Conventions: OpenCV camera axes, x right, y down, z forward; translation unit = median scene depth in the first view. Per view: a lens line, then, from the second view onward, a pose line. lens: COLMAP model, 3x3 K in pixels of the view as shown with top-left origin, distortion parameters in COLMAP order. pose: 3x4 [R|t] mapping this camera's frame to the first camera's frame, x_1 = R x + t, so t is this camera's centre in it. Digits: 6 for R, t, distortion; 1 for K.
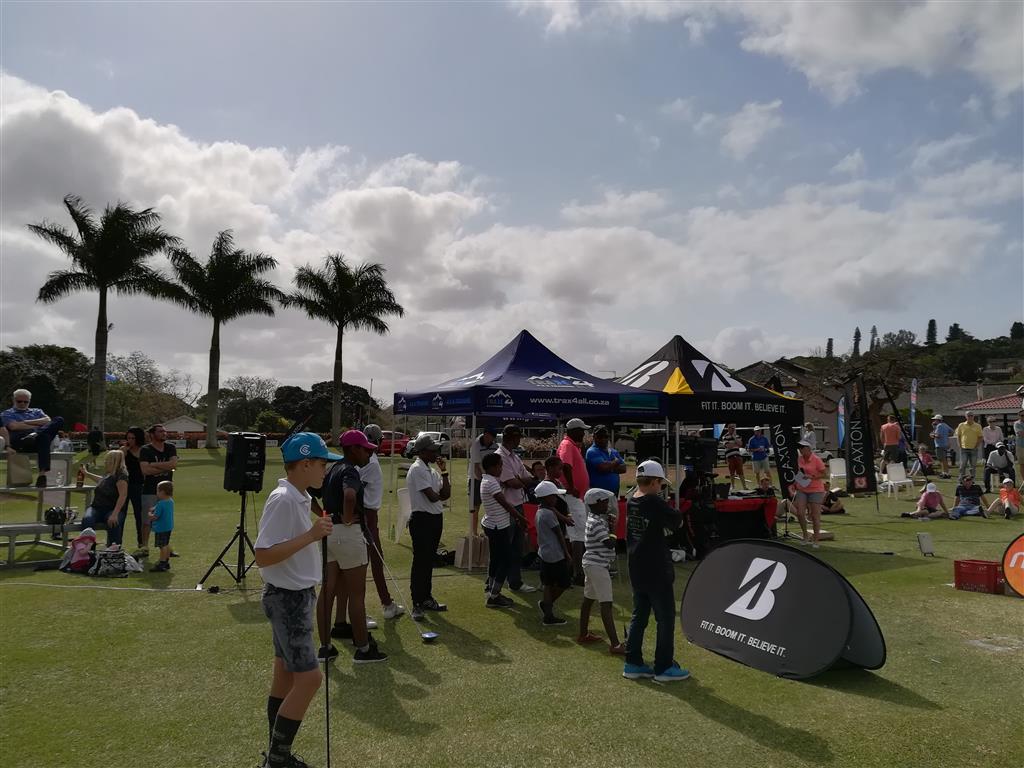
lens RADIAL K [[797.4, 0, 524.1], [0, 797.4, 402.2], [0, 0, 1]] dist [0.060947, -0.077788]
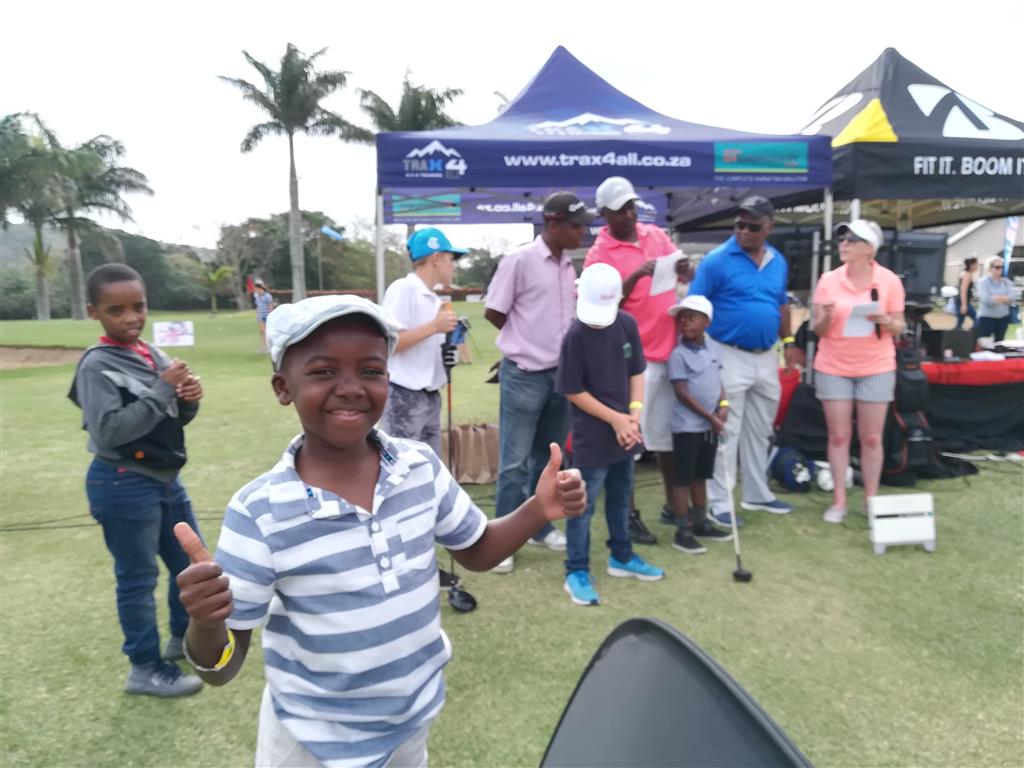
lens RADIAL K [[823.9, 0, 512.0], [0, 823.9, 384.0], [0, 0, 1]] dist [-0.001822, -0.059585]
pose [[0.946310, 0.009572, -0.323118, 0.240404], [0.040560, 0.988147, 0.148058, 0.079649], [0.320705, -0.153215, 0.934705, 0.696561]]
